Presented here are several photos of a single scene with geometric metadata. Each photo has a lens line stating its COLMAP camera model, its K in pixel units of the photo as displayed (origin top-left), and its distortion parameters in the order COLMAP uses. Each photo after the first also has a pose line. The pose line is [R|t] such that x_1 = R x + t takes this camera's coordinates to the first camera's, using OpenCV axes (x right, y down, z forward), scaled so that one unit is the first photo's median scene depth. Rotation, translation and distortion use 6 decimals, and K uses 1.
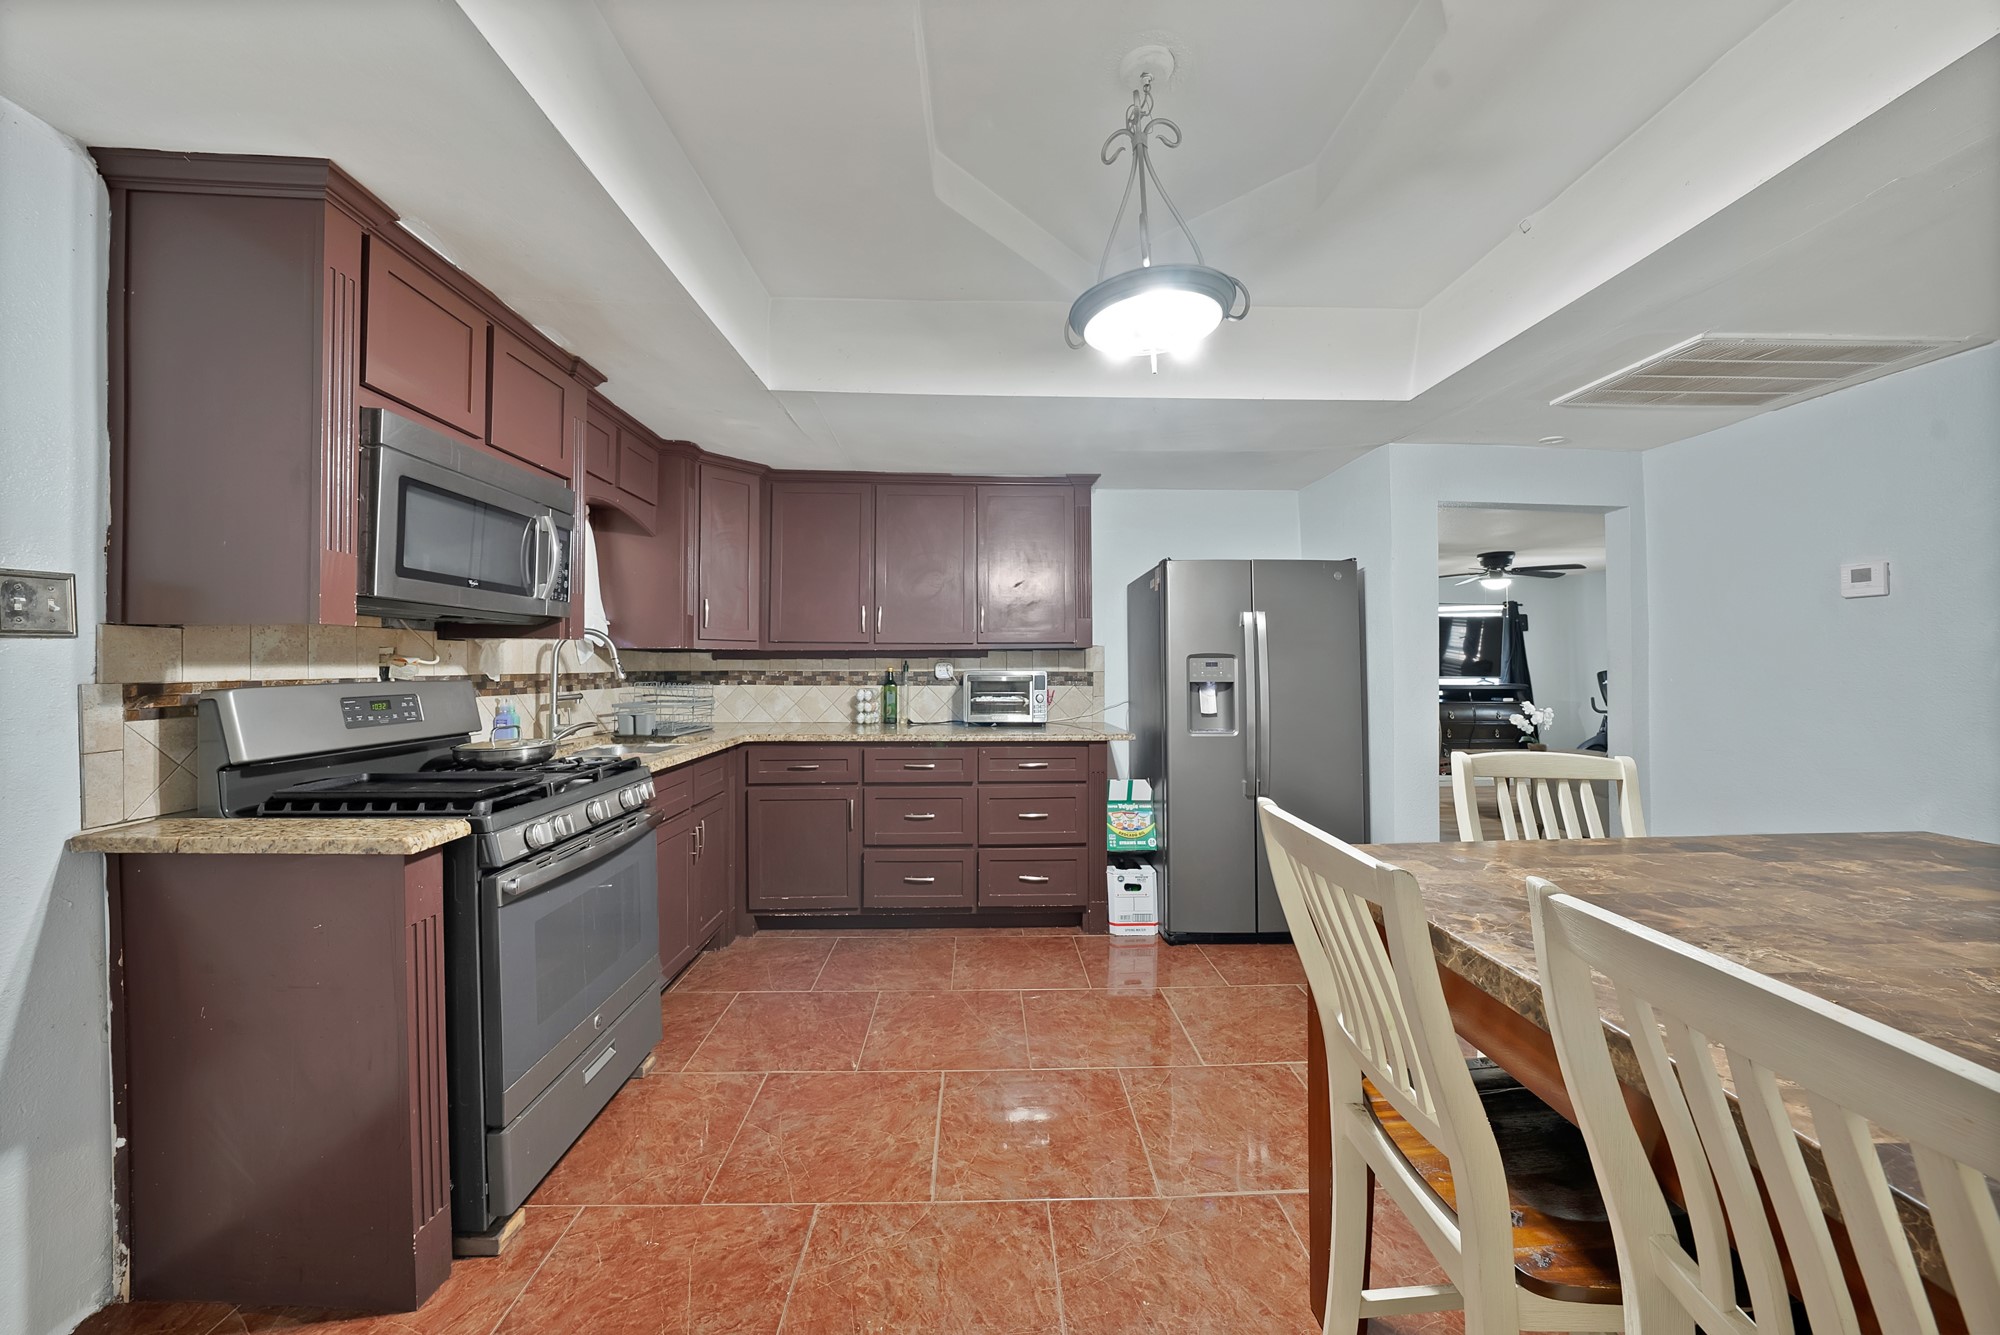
lens RADIAL K [[704.5, 0, 994.7], [0, 704.5, 664.0], [0, 0, 1]] dist [-0.020550, 0.000018]
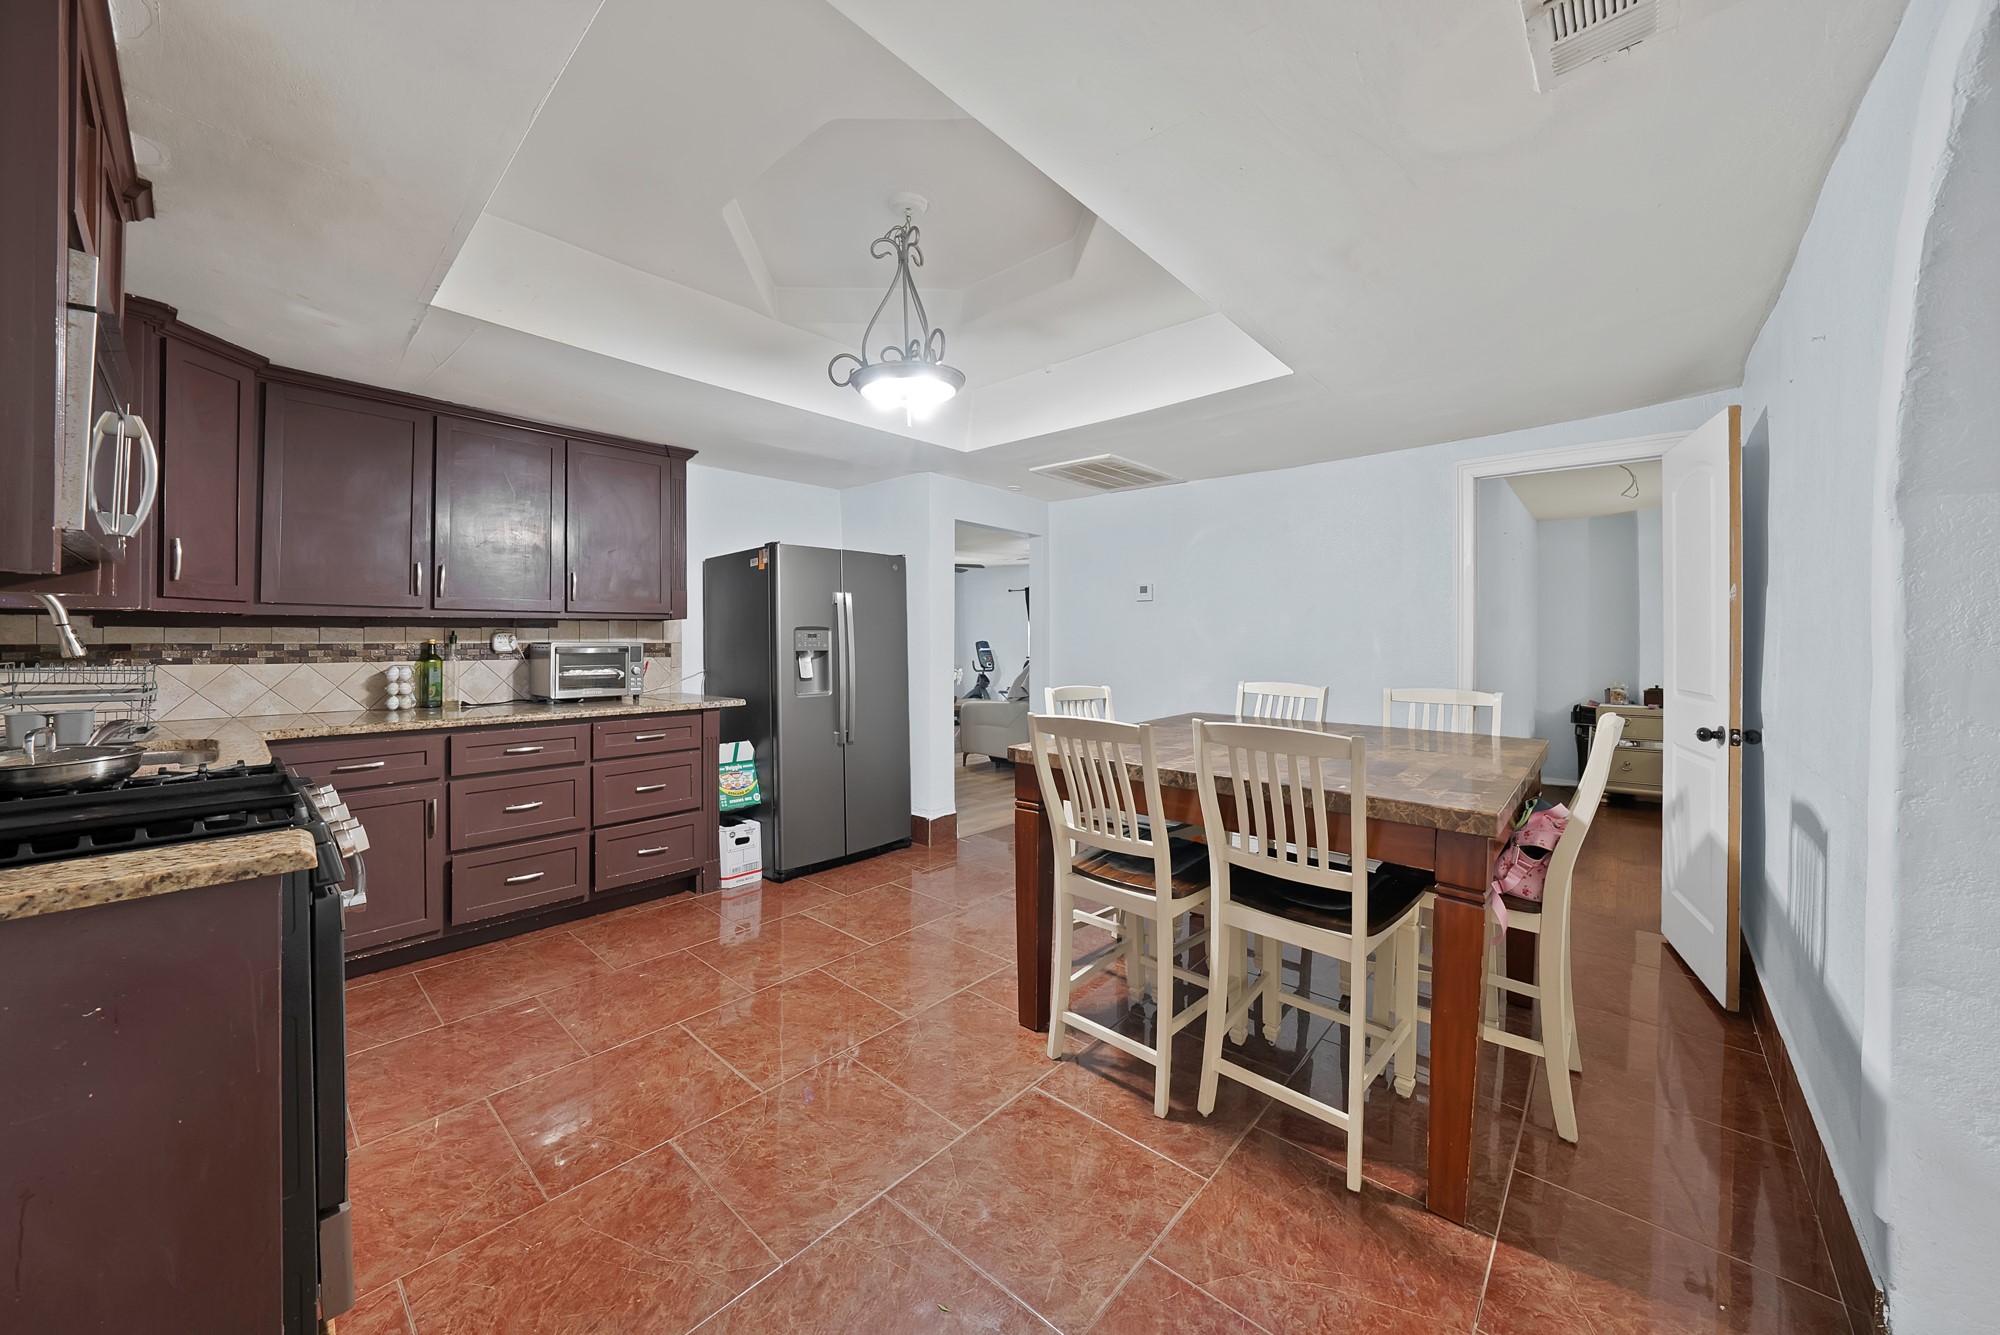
lens RADIAL K [[699.5, 0, 1040.2], [0, 699.5, 640.5], [0, 0, 1]] dist [-0.032067, -0.000070]
pose [[0.658907, -0.002461, 0.752220, -0.308158], [-0.002345, 0.999983, 0.005326, 0.001193], [-0.752220, -0.005273, 0.658890, -0.052231]]
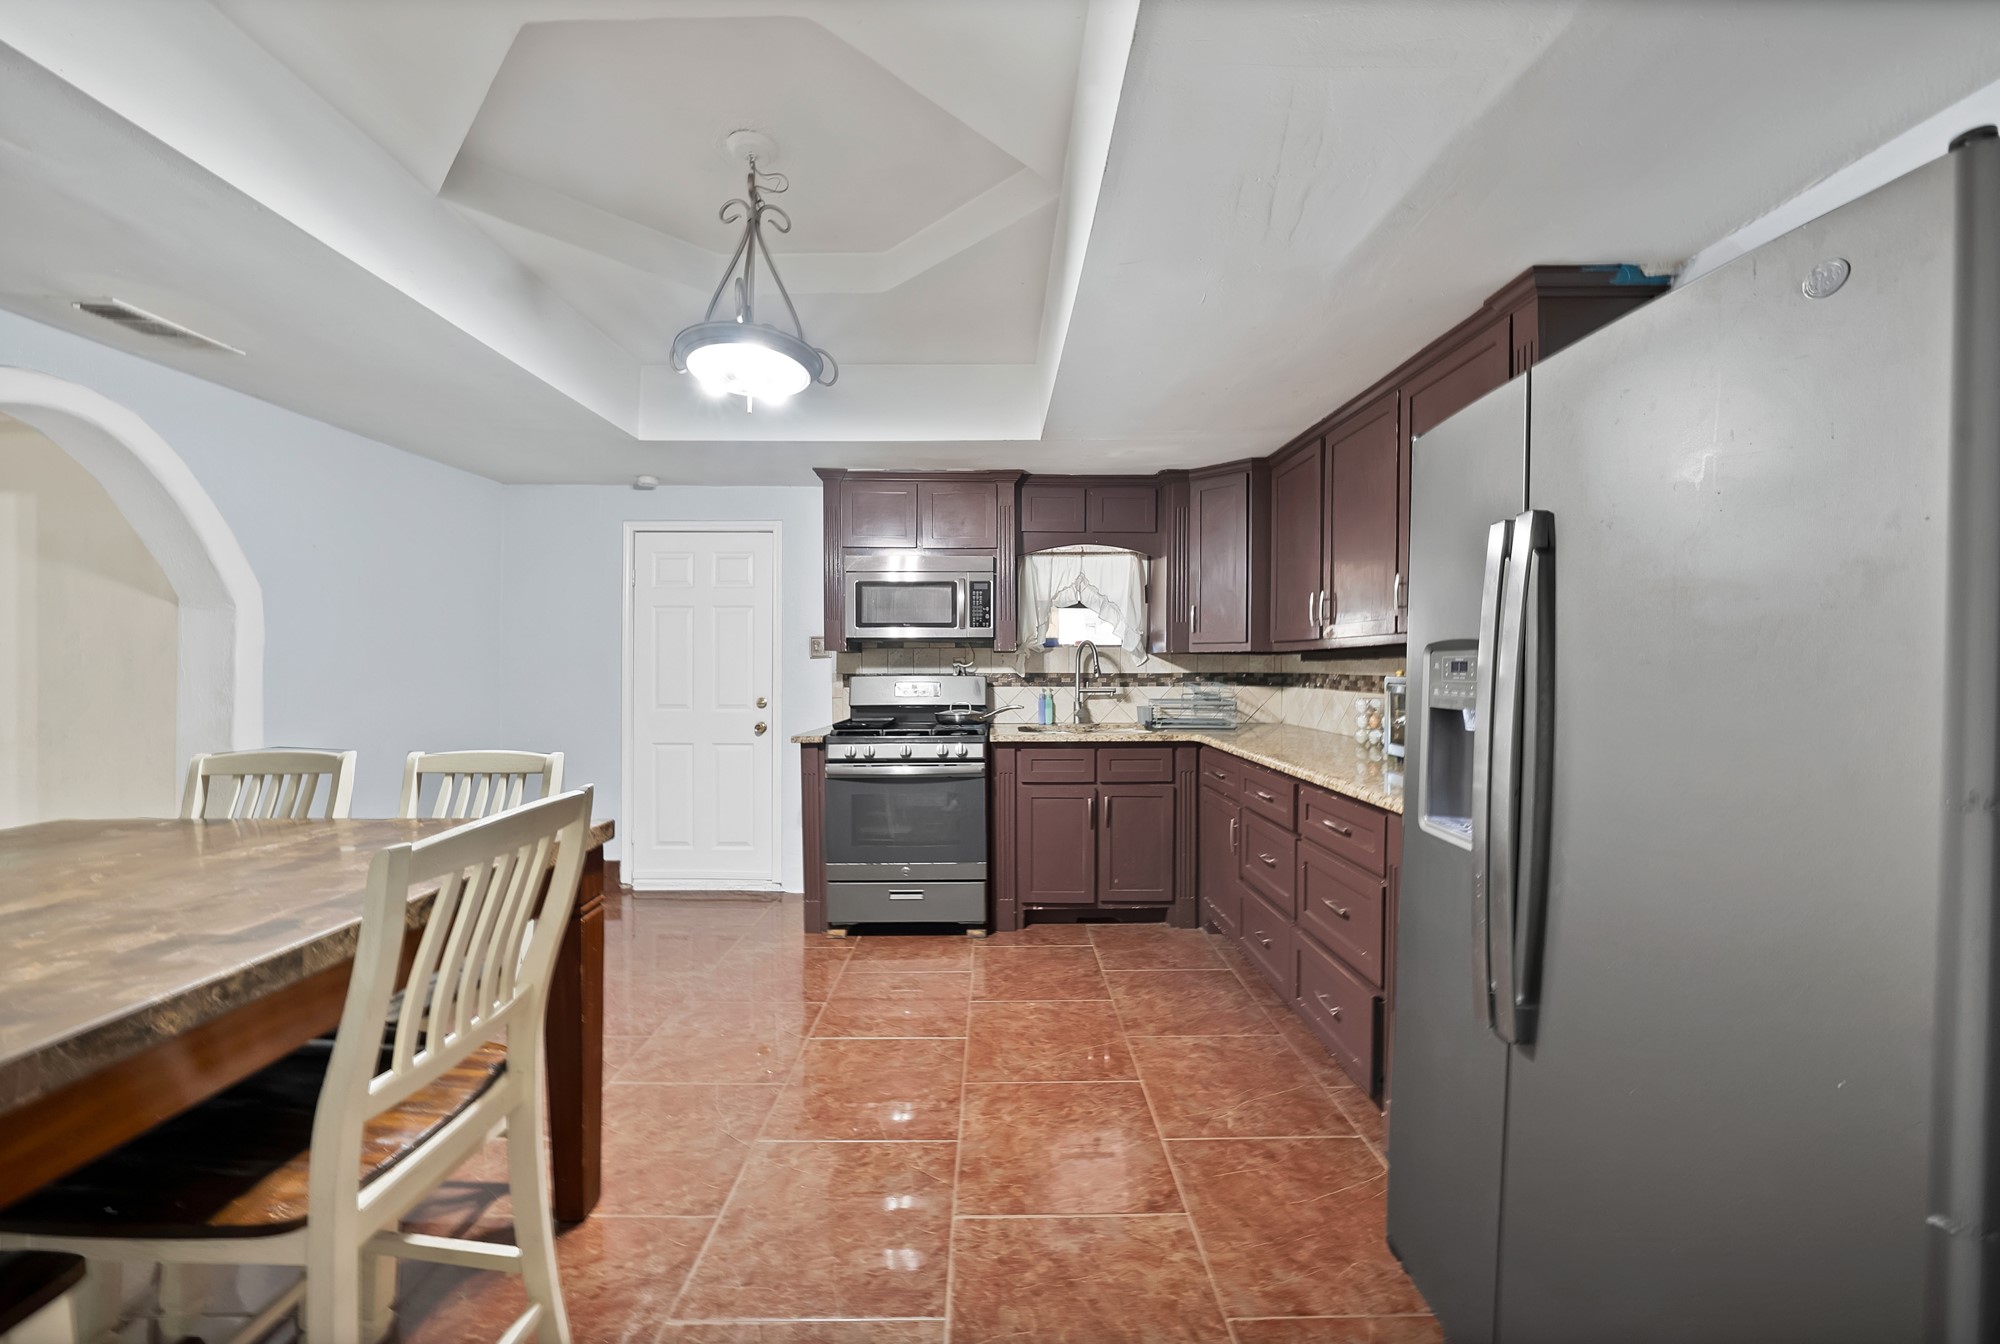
lens RADIAL K [[721.3, 0, 993.4], [0, 721.3, 665.7], [0, 0, 1]] dist [-0.027159, 0.004596]
pose [[-0.014657, -0.002362, -0.999890, 0.644858], [0.001866, 0.999995, -0.002390, 0.001489], [0.999891, -0.001901, -0.014652, 0.652446]]
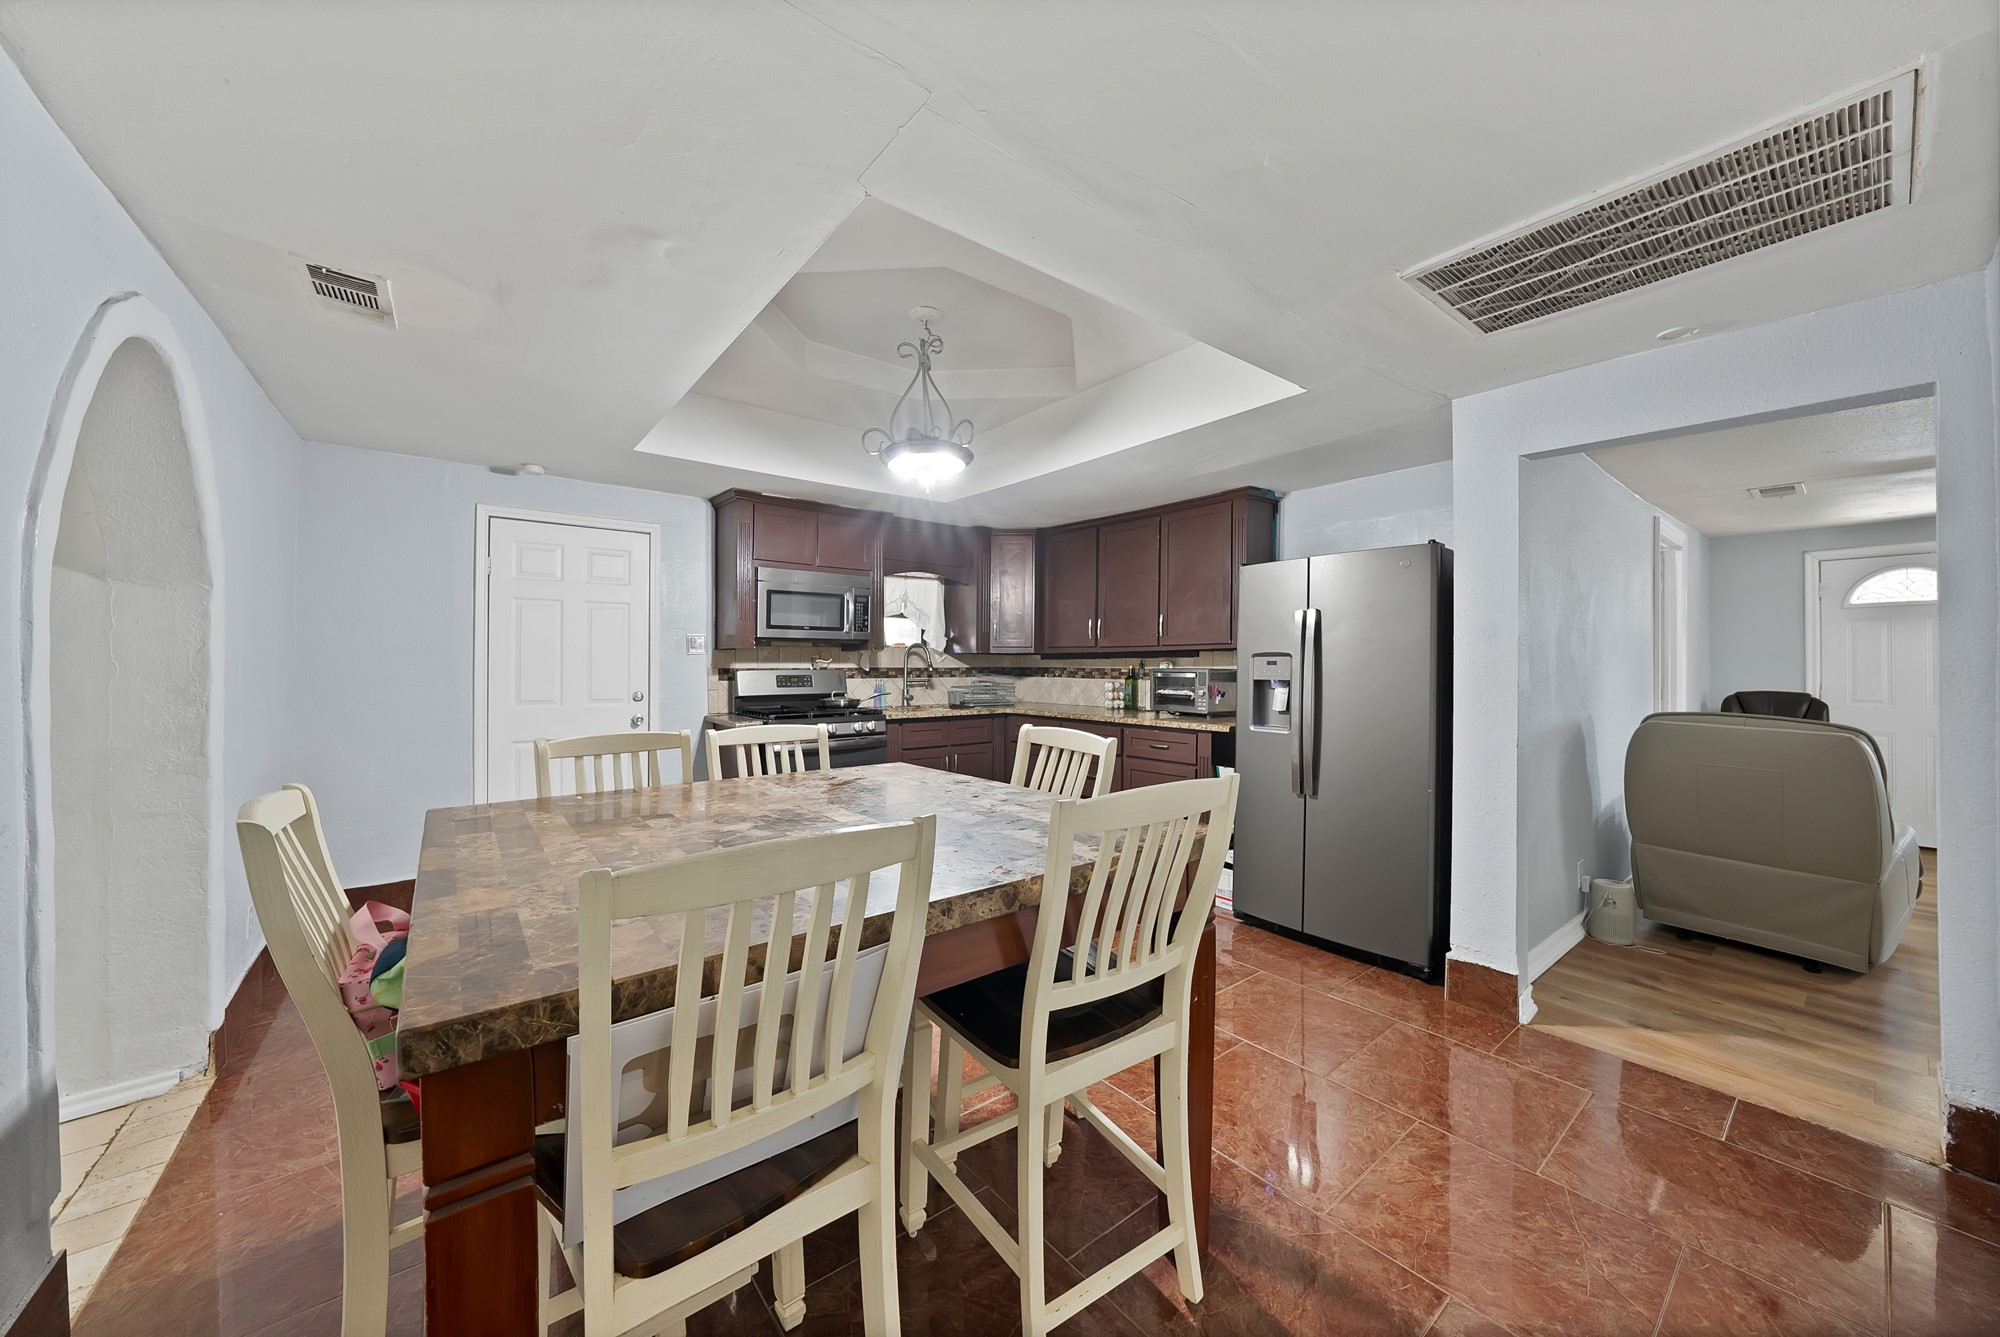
lens RADIAL K [[704.5, 0, 994.7], [0, 704.5, 665.0], [0, 0, 1]] dist [-0.020550, 0.000018]
pose [[0.599043, 0.002707, -0.800712, 0.793900], [-0.001397, 0.999996, 0.002336, 0.001705], [0.800715, -0.000281, 0.599045, 0.042311]]
